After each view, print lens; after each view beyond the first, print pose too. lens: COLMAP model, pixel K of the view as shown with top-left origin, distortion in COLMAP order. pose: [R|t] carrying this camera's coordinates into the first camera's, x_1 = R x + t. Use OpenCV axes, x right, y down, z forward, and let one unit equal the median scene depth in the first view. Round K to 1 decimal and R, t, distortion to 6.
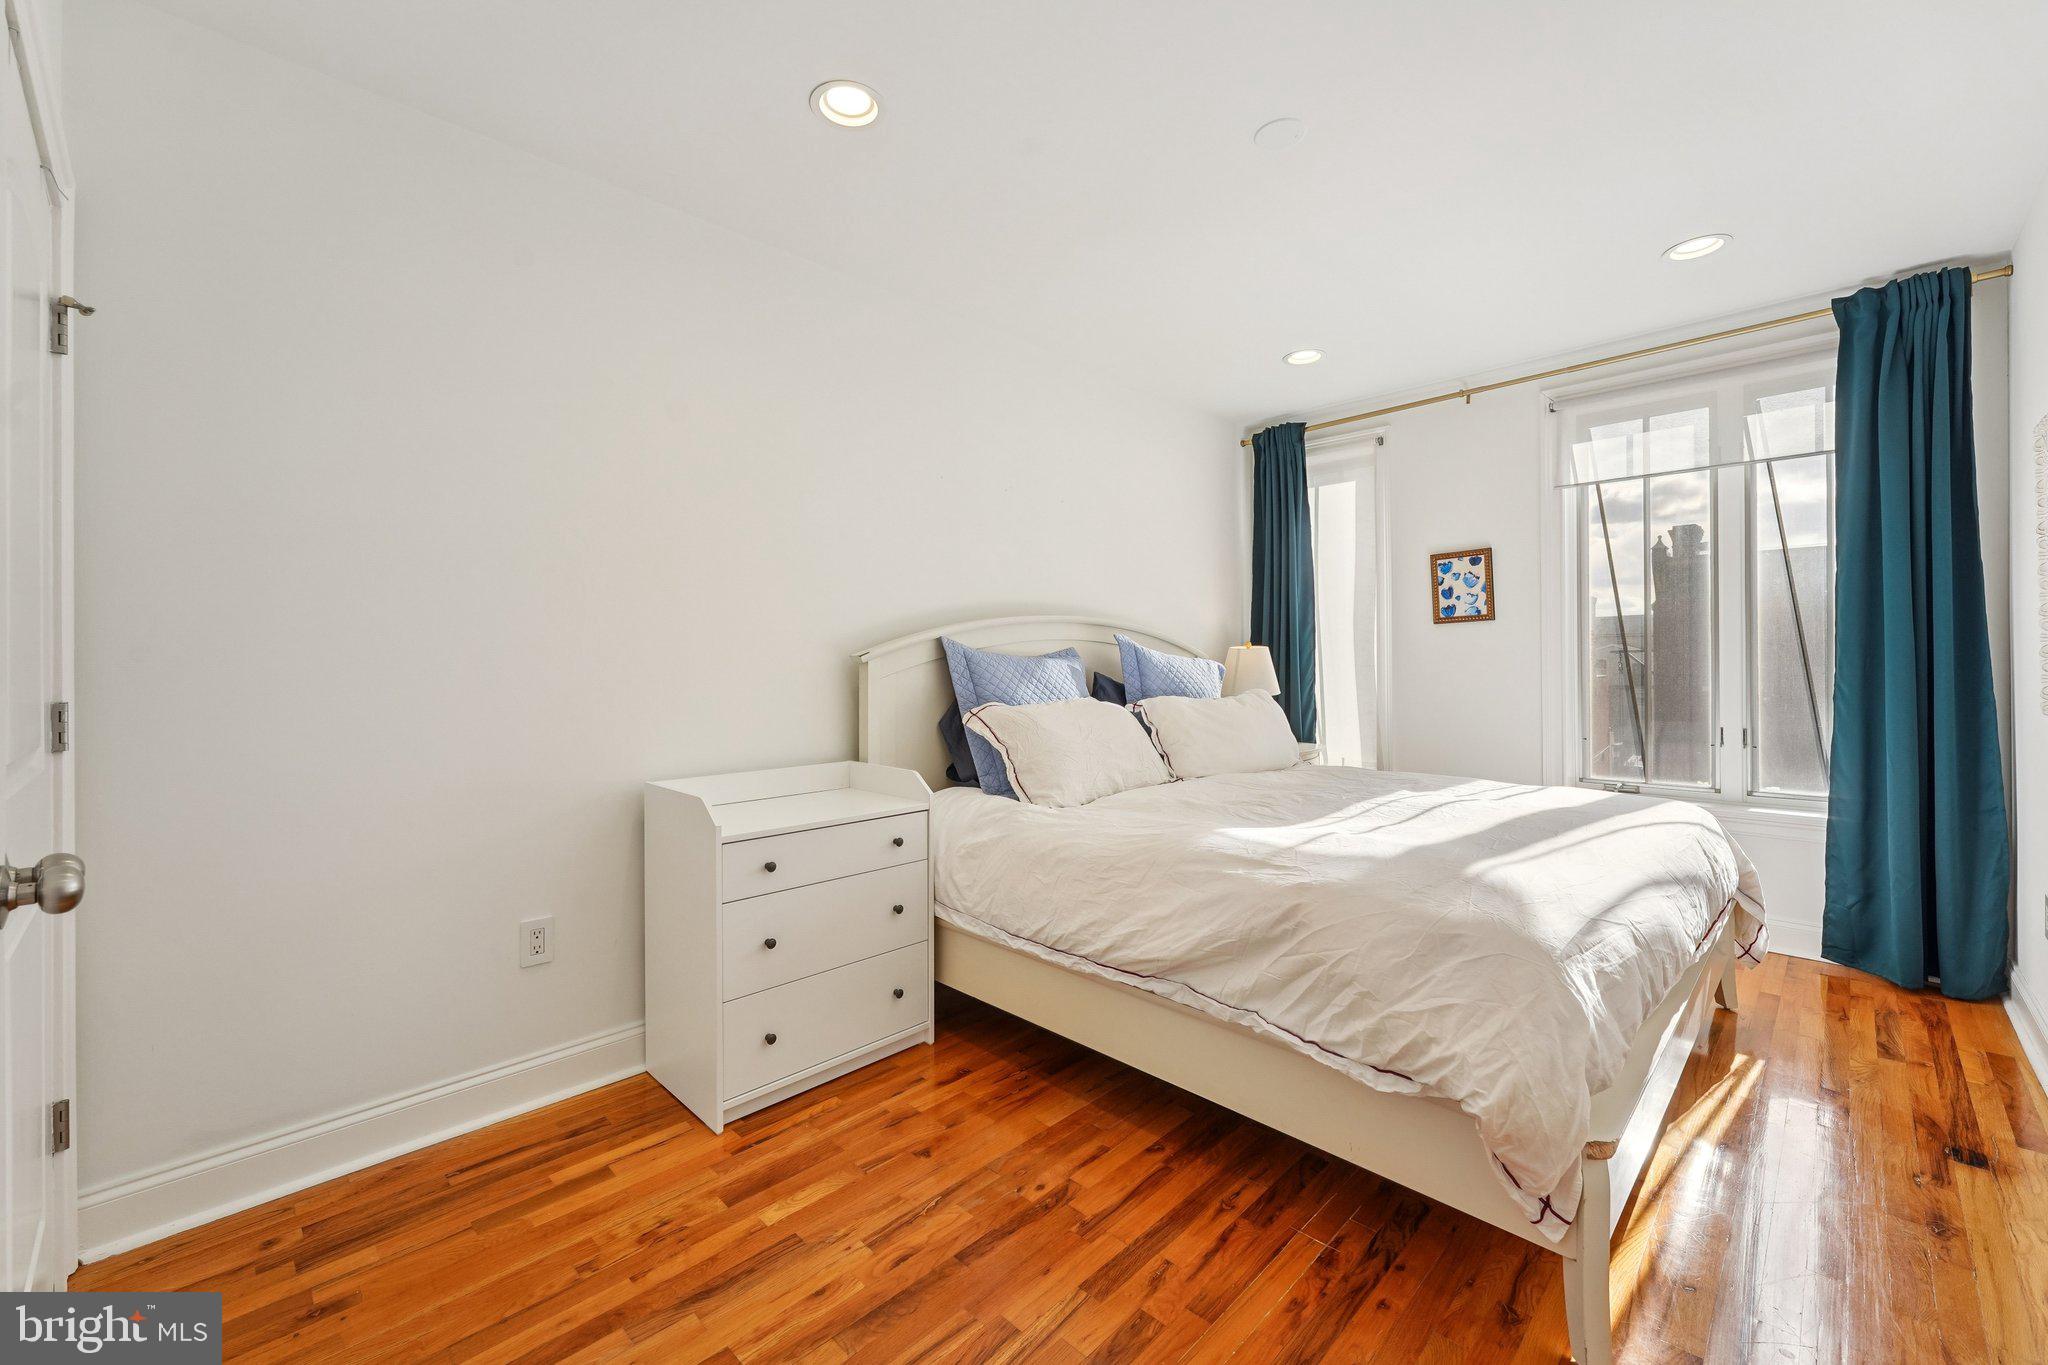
lens RADIAL K [[827.4, 0, 1025.5], [0, 827.4, 682.0], [0, 0, 1]] dist [0.001238, -0.000009]
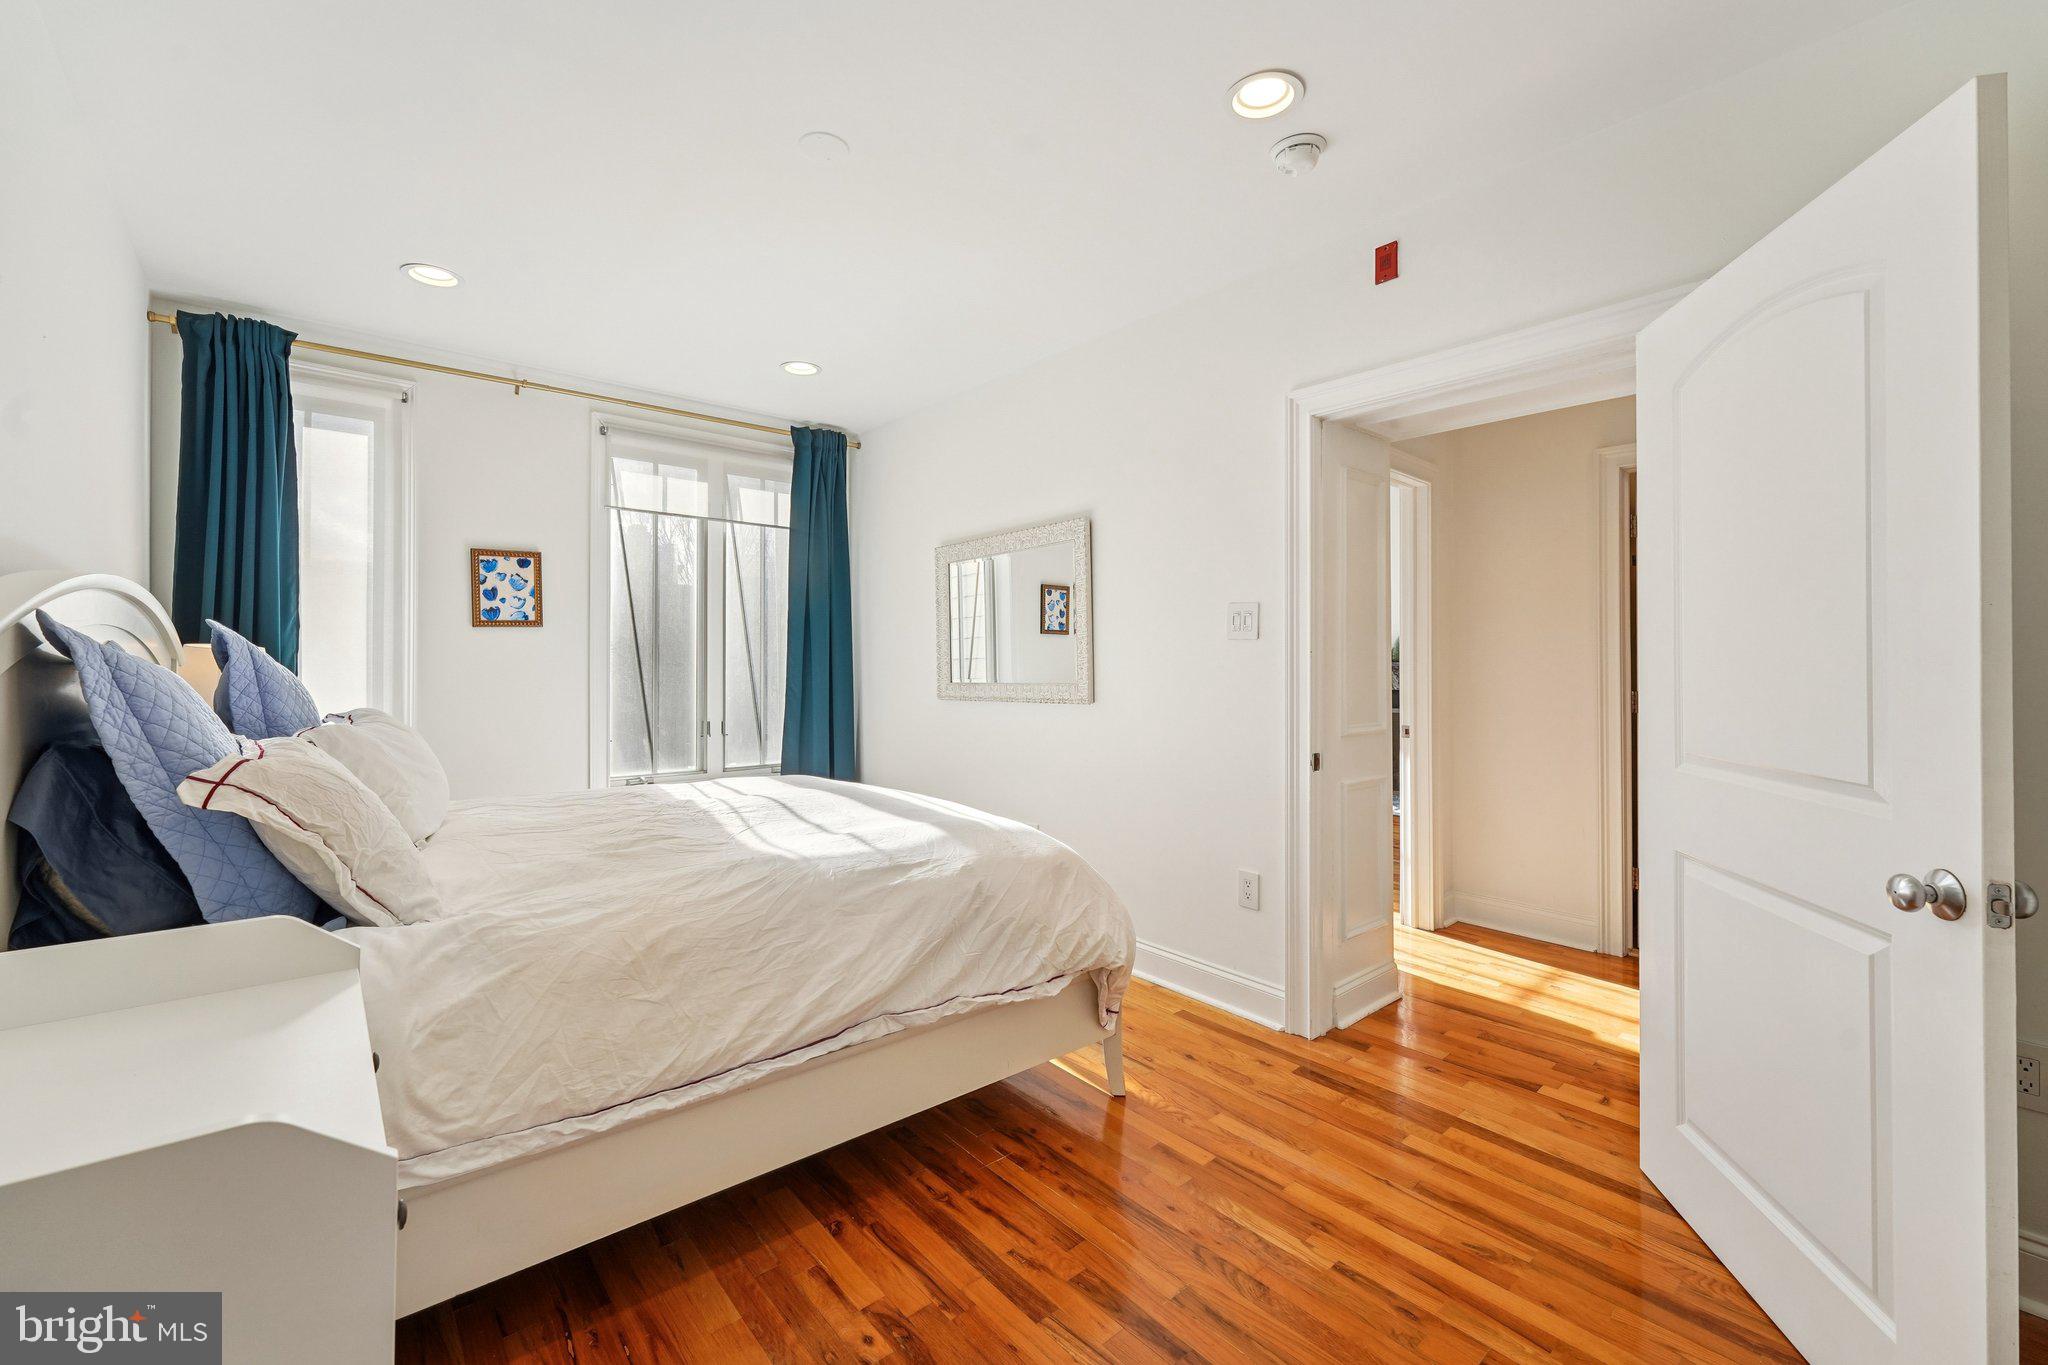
lens RADIAL K [[827.9, 0, 1020.0], [0, 827.9, 668.9], [0, 0, 1]] dist [-0.001978, -0.000148]
pose [[0.088281, 0.001781, 0.996094, -0.470051], [0.020693, 0.999779, -0.003622, -0.014060], [-0.995881, 0.020932, 0.088225, 0.481698]]
